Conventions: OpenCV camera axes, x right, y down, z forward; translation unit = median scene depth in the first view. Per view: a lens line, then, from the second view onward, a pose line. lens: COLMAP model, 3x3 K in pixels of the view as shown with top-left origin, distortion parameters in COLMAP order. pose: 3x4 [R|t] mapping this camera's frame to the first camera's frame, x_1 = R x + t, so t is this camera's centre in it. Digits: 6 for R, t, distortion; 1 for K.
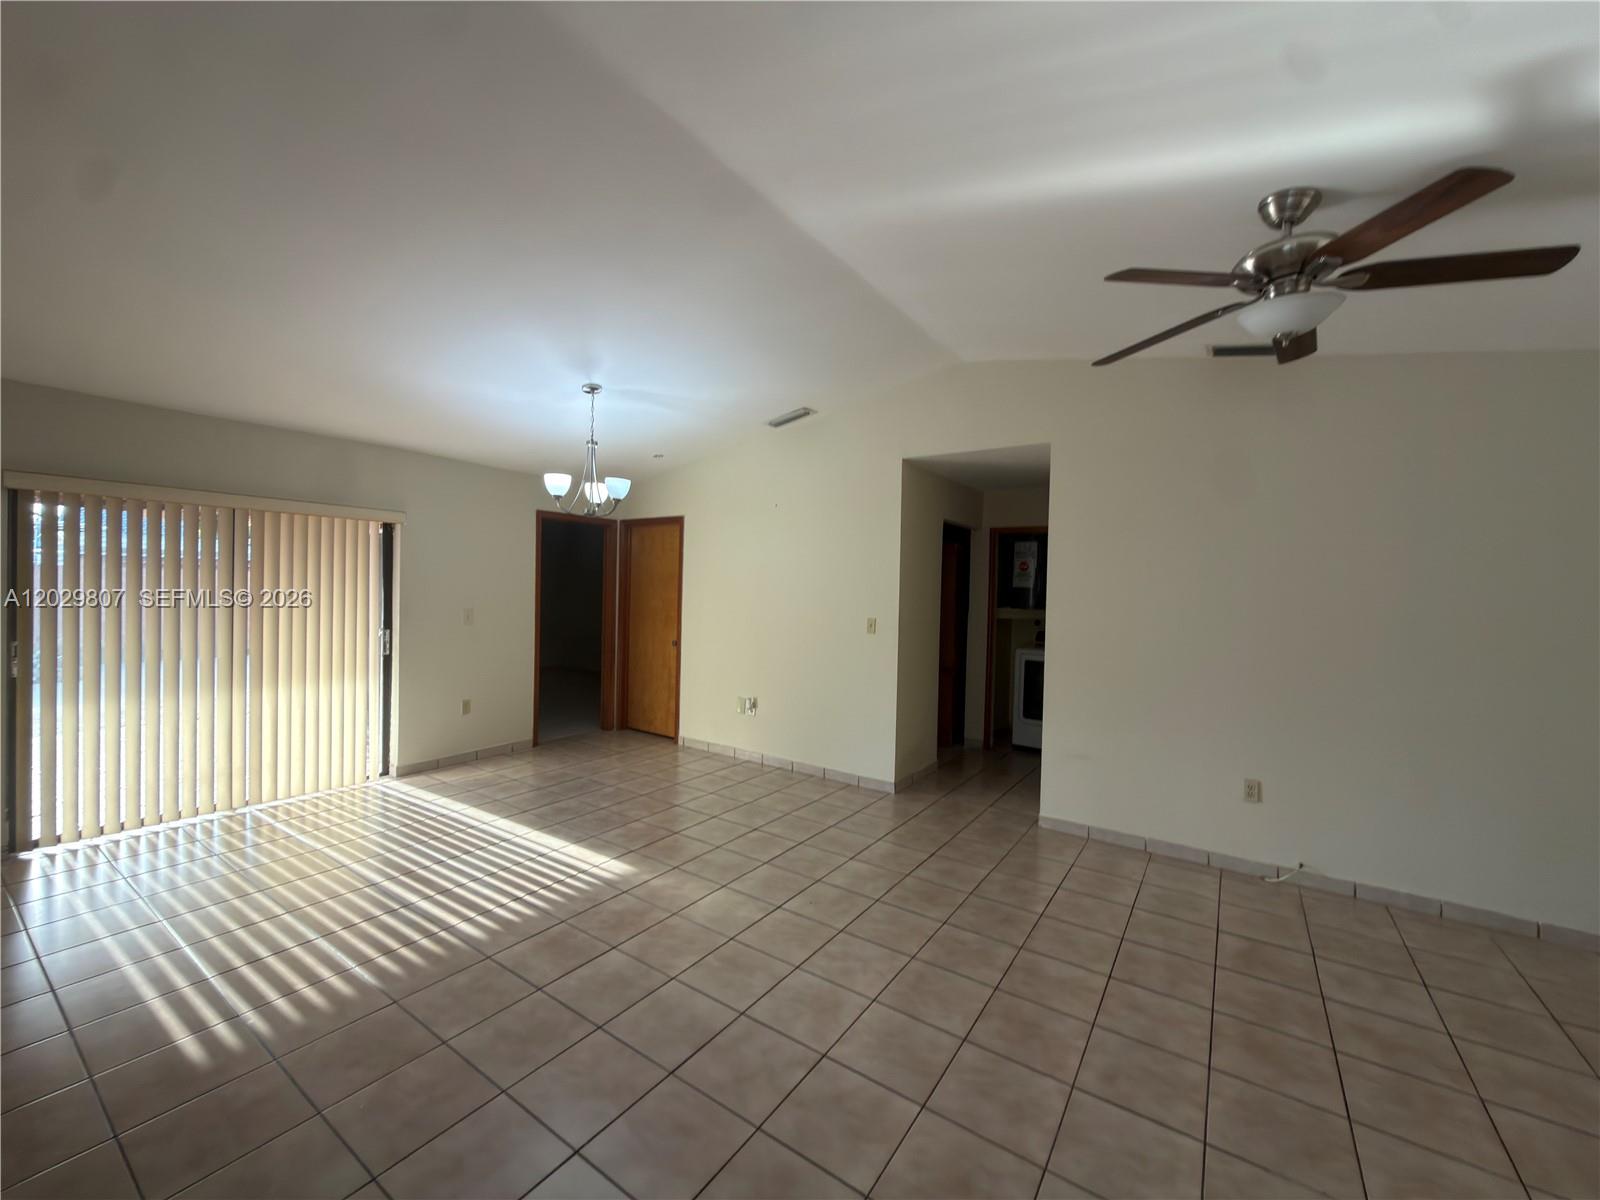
lens RADIAL K [[636.1, 0, 800.0], [0, 636.1, 600.0], [0, 0, 1]] dist [0.001929, -0.000495]
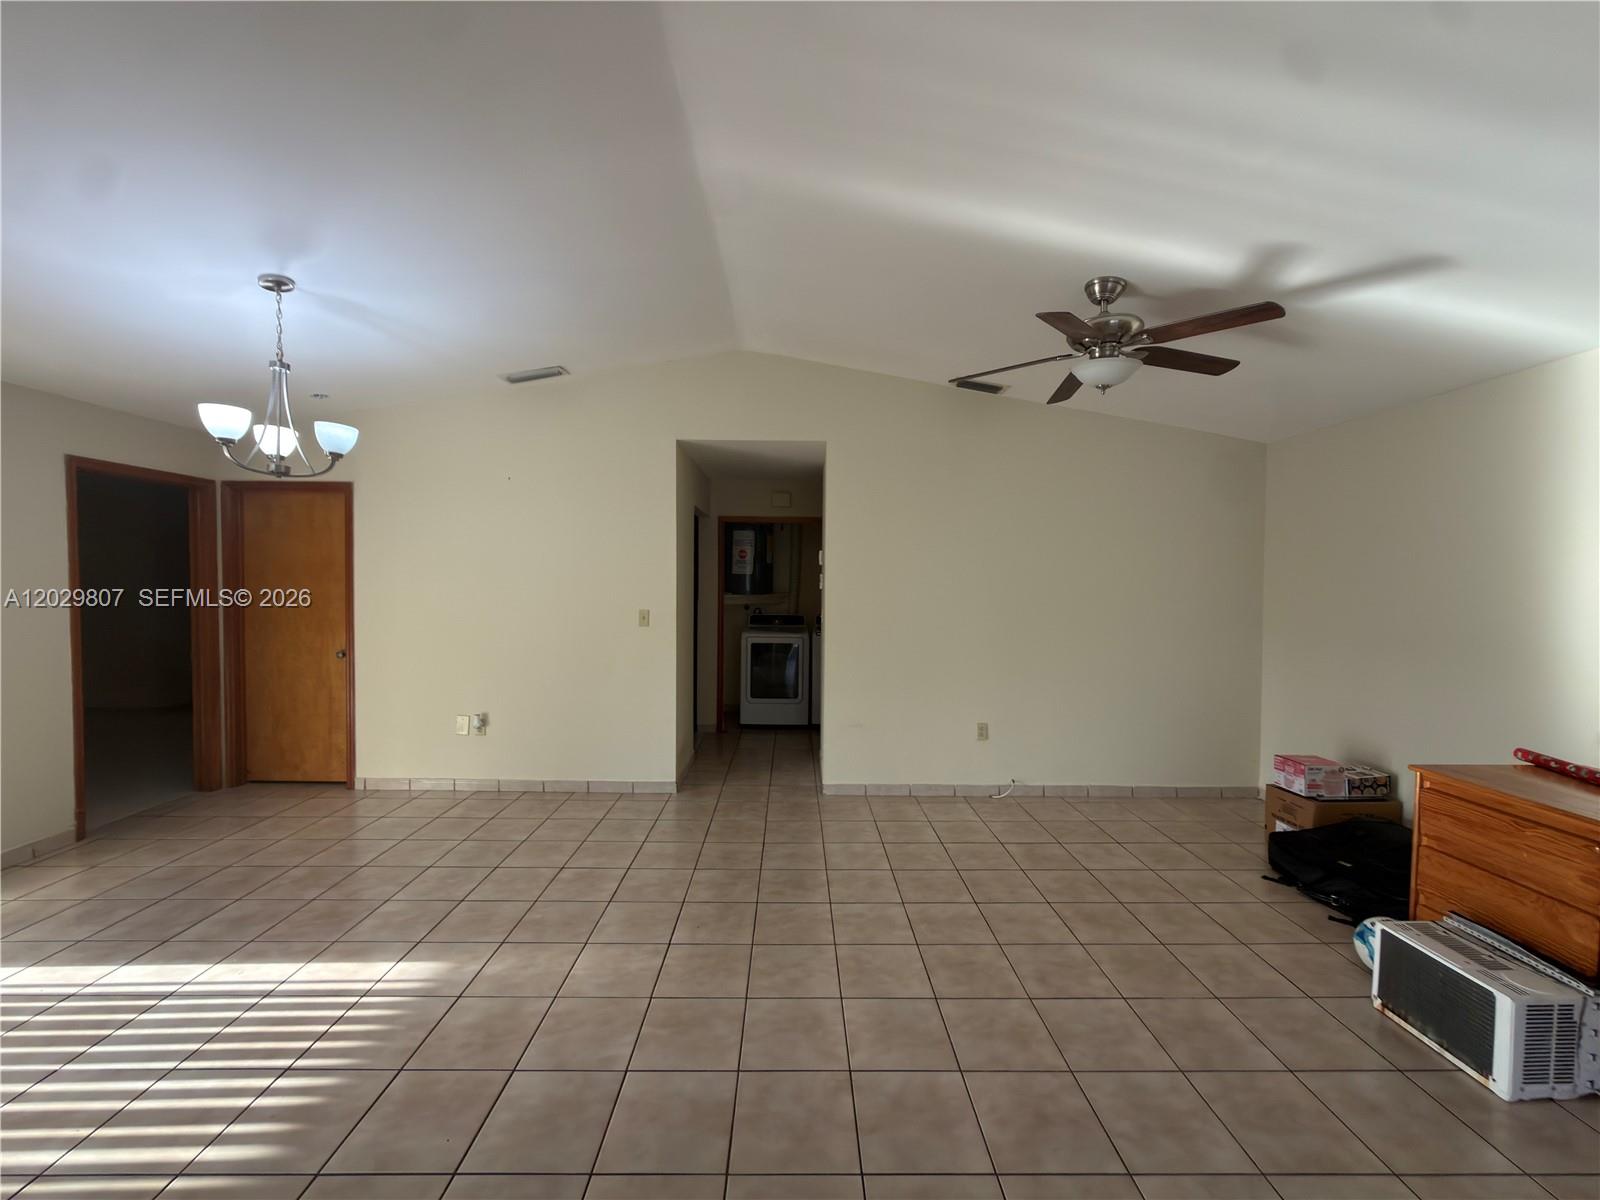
lens RADIAL K [[636.1, 0, 800.0], [0, 636.1, 600.0], [0, 0, 1]] dist [0.001929, -0.000495]
pose [[0.817720, -0.031814, 0.574737, -0.284349], [0.019144, 0.999422, 0.028085, -0.008802], [-0.575298, -0.011962, 0.817856, 0.141131]]
